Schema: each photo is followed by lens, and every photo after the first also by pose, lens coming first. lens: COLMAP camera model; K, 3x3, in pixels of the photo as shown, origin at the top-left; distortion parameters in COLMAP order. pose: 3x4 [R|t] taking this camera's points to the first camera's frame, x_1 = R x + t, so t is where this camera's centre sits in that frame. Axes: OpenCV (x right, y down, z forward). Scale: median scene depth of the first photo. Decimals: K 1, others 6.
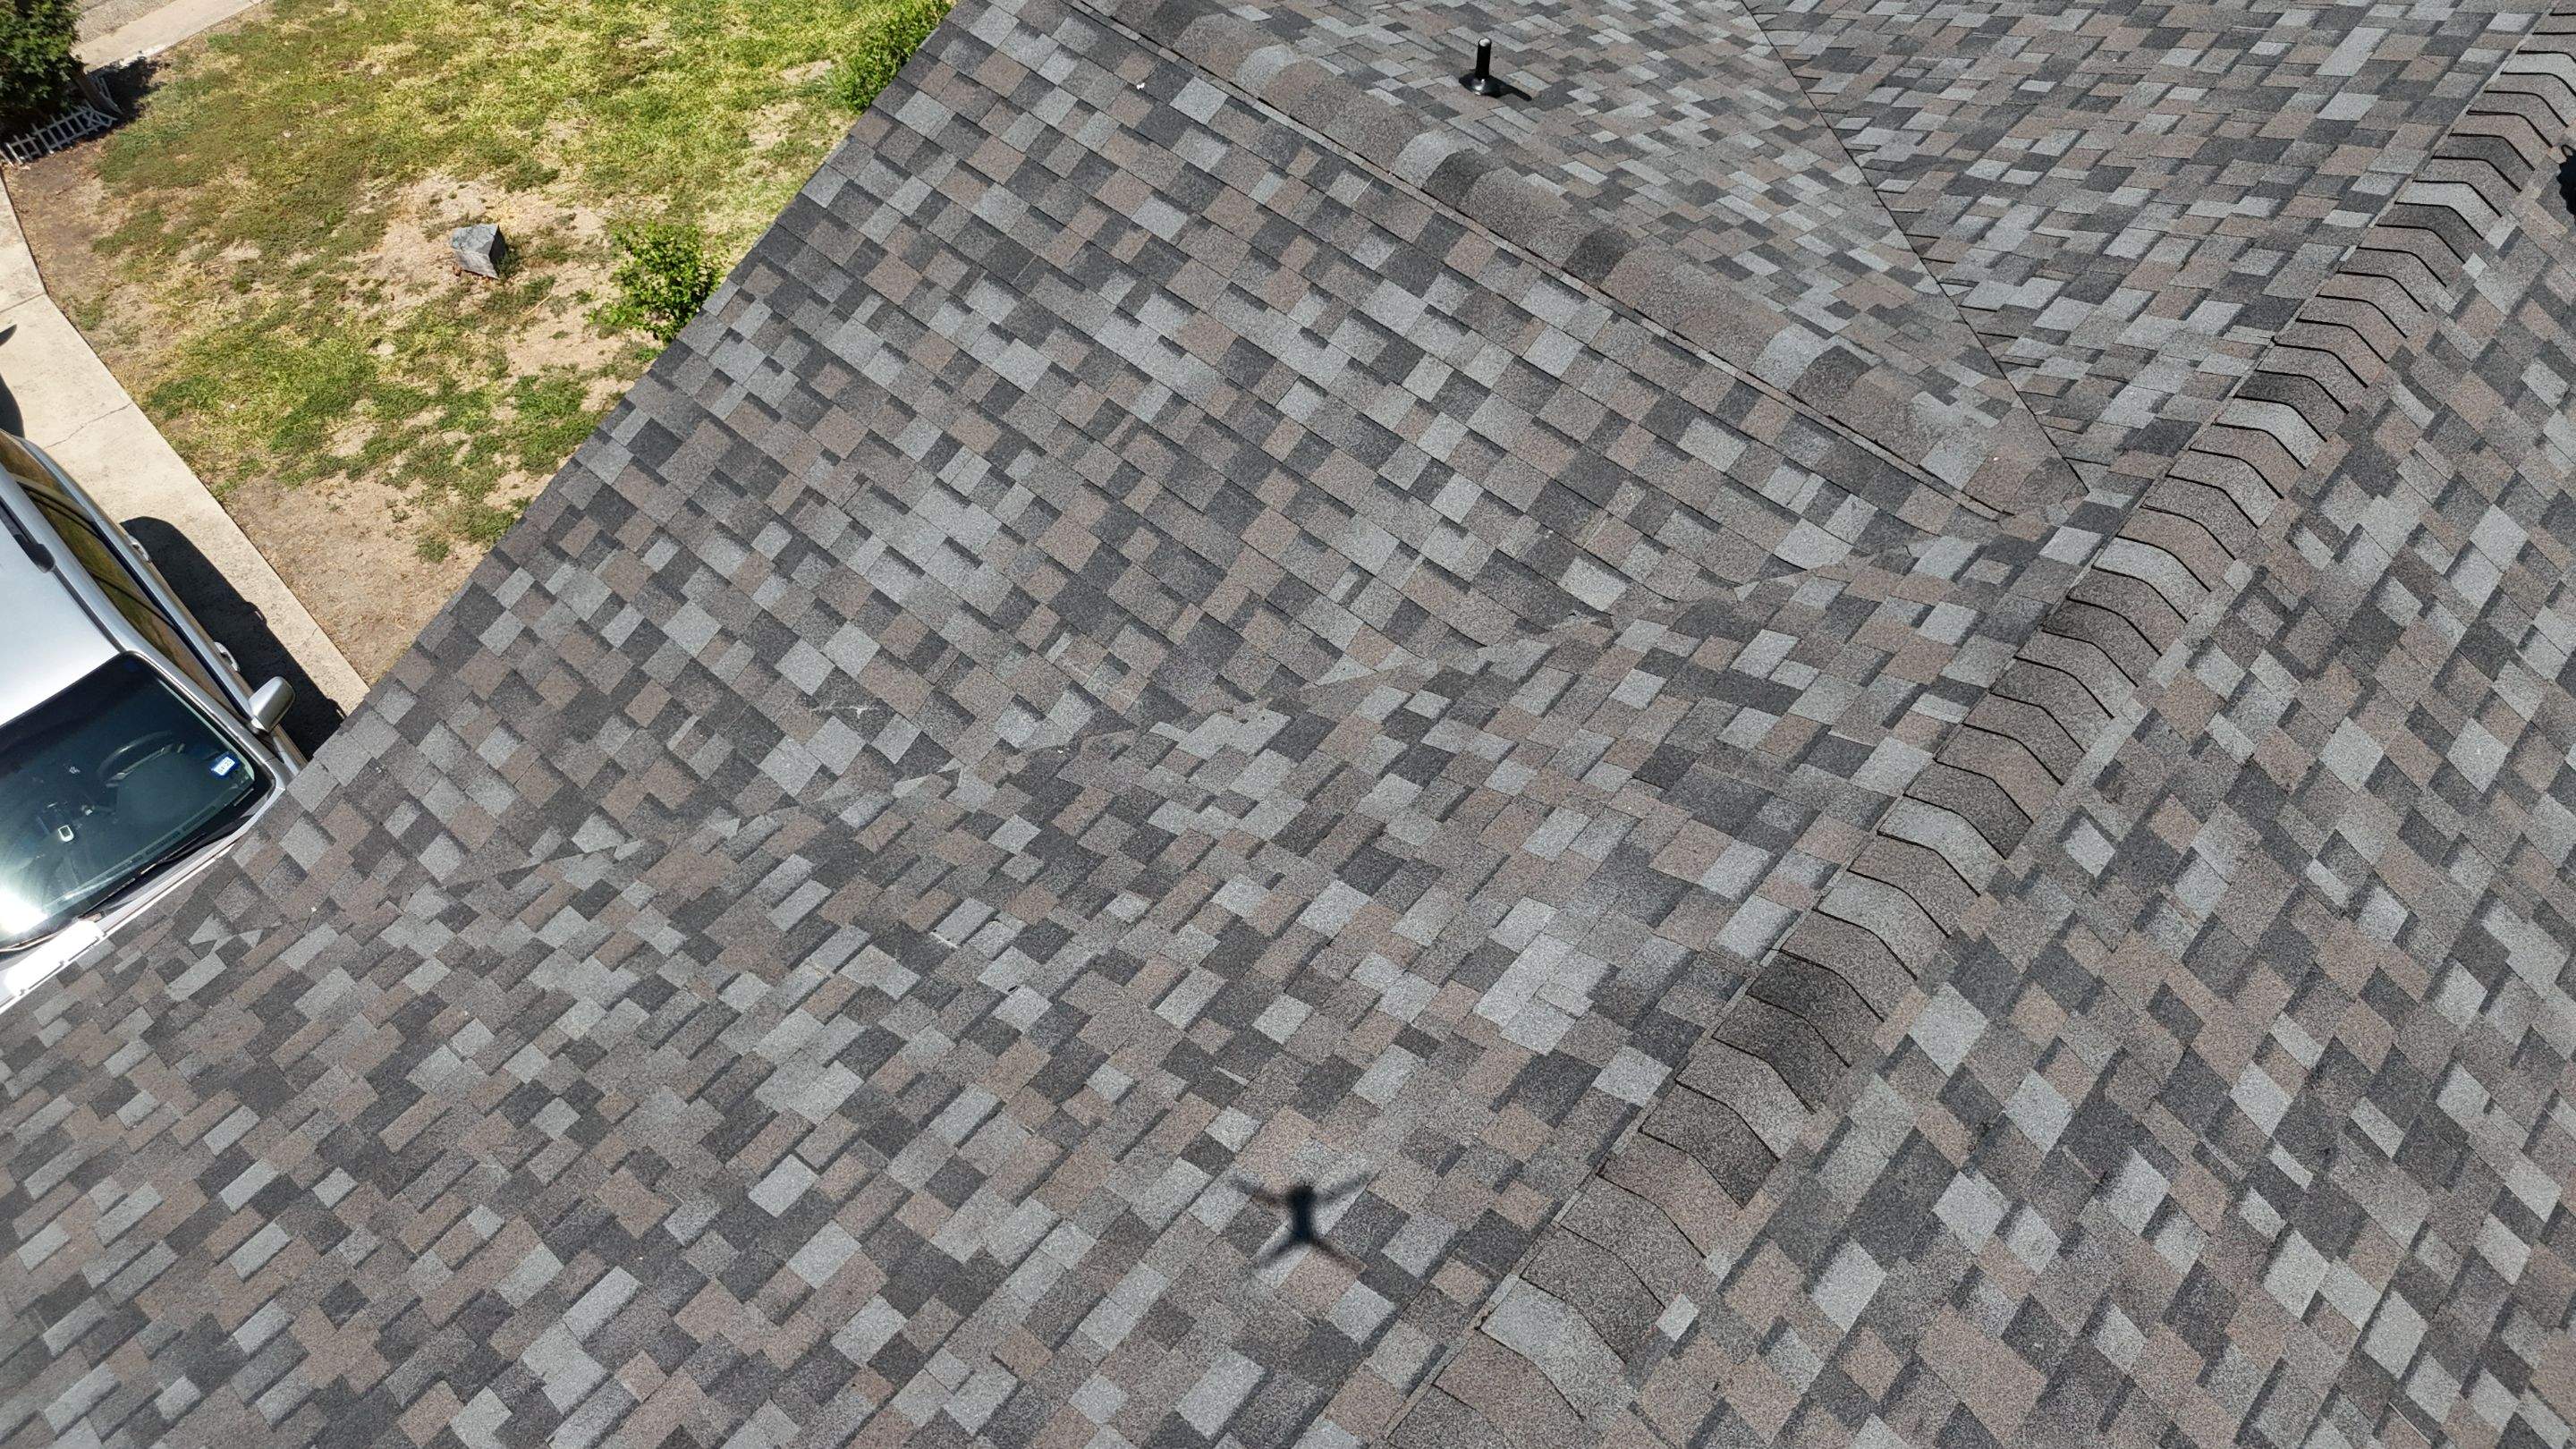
lens RADIAL K [[1911.4, 0, 1291.4], [0, 1911.4, 717.7], [0, 0, 1]] dist [0.059018, -0.051827]
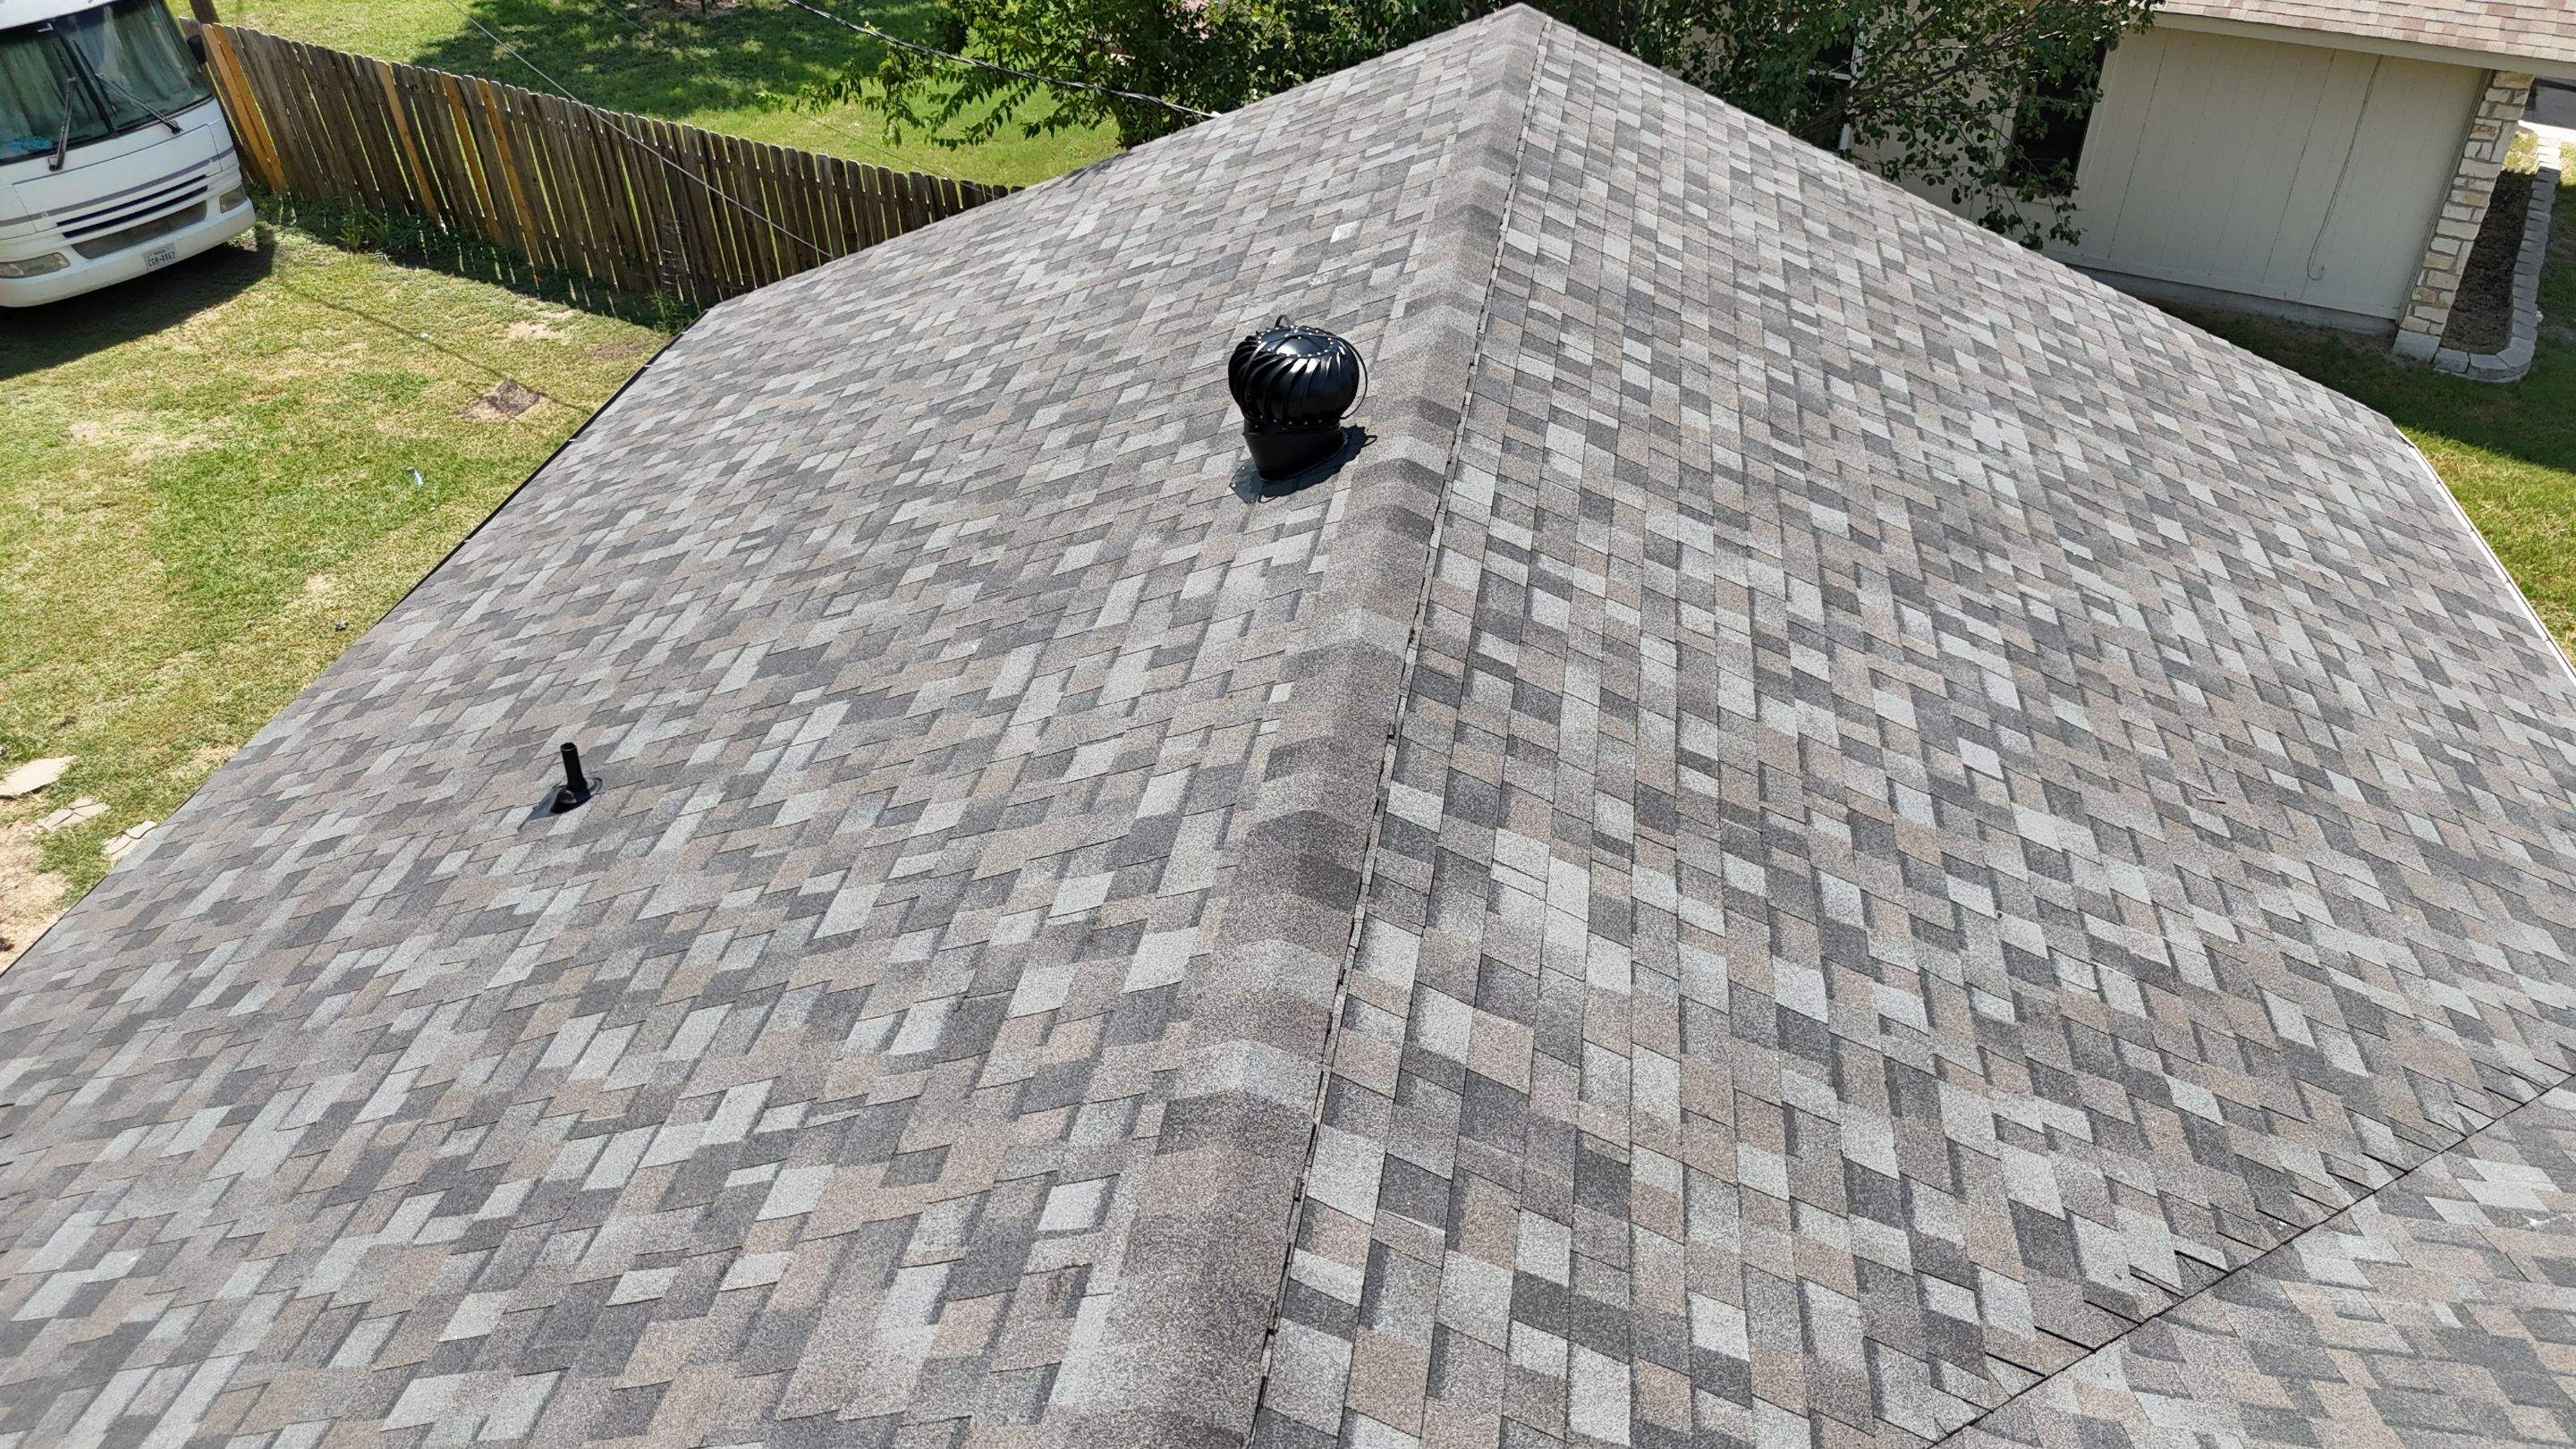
lens RADIAL K [[1911.4, 0, 1291.4], [0, 1911.4, 717.7], [0, 0, 1]] dist [0.059018, -0.051827]
pose [[-0.853257, 0.289178, -0.433968, 0.532286], [-0.430248, 0.079878, 0.899170, -0.565330], [0.294685, 0.953937, 0.056262, 0.705200]]
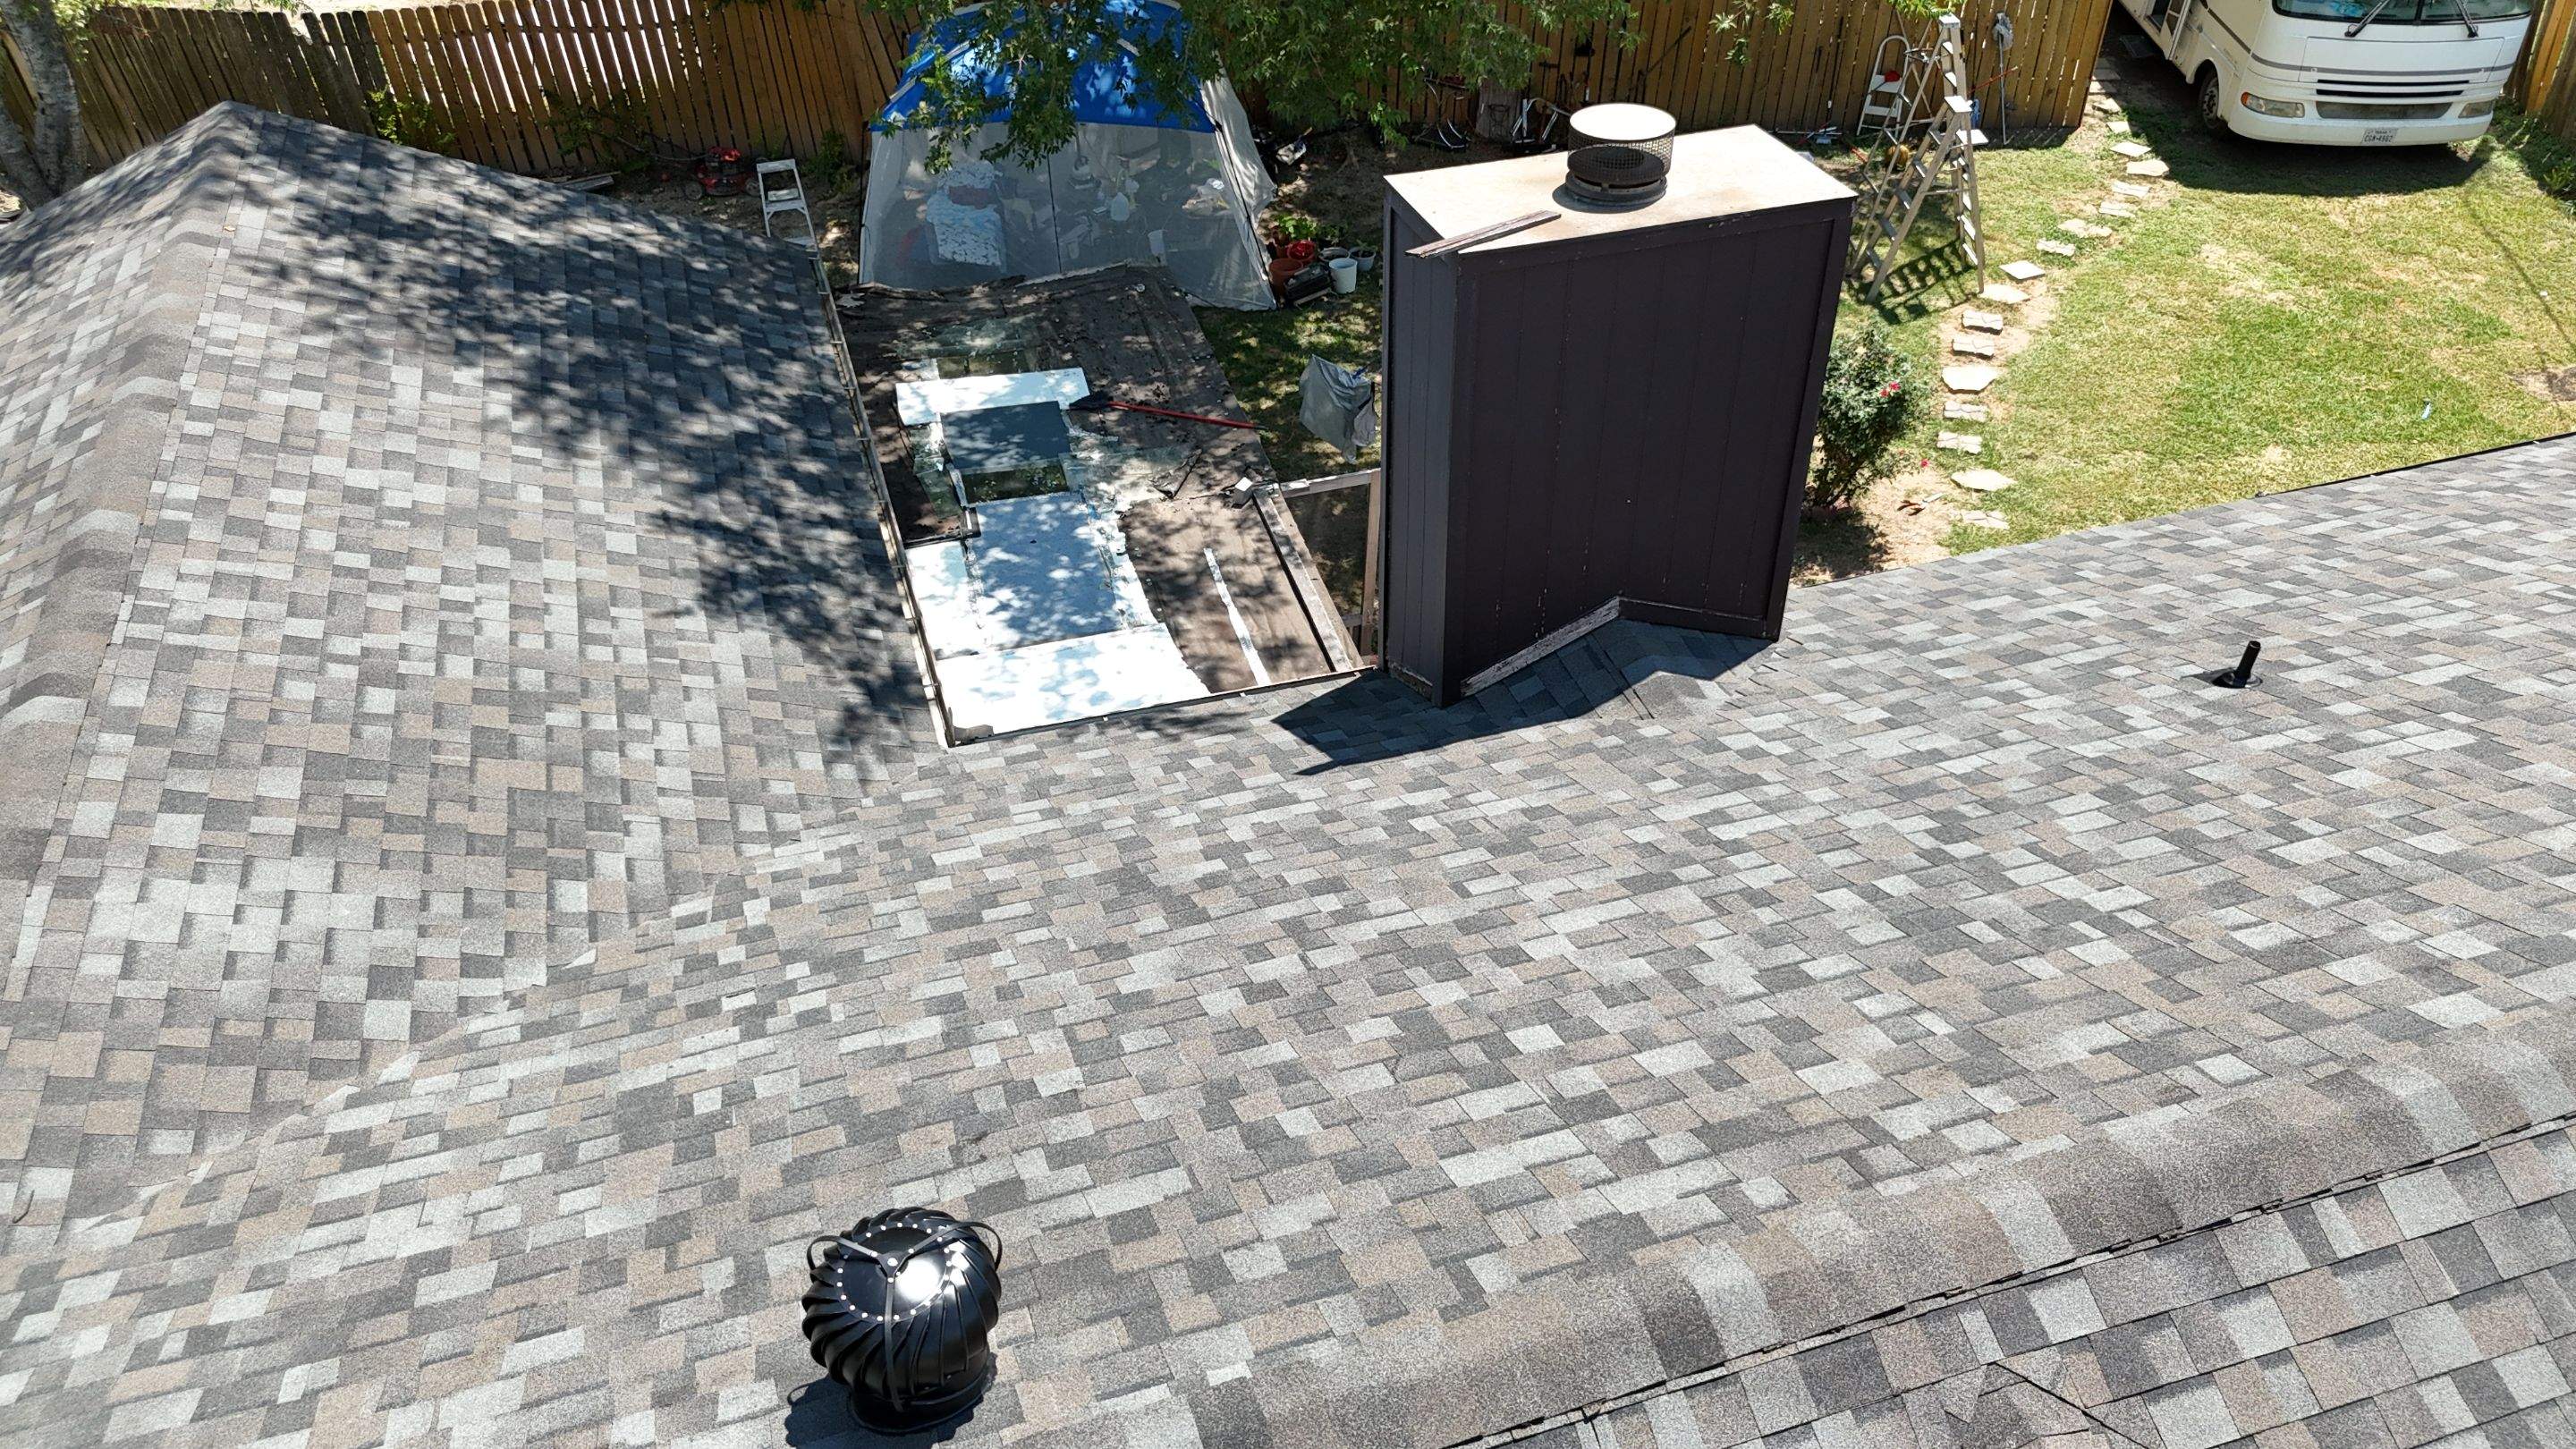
lens RADIAL K [[1911.4, 0, 1291.4], [0, 1911.4, 717.7], [0, 0, 1]] dist [0.059018, -0.051827]
pose [[-0.852170, -0.330704, 0.405514, 0.422100], [0.425696, 0.012506, 0.904780, -0.926983], [-0.304286, 0.943652, 0.130122, 0.739789]]
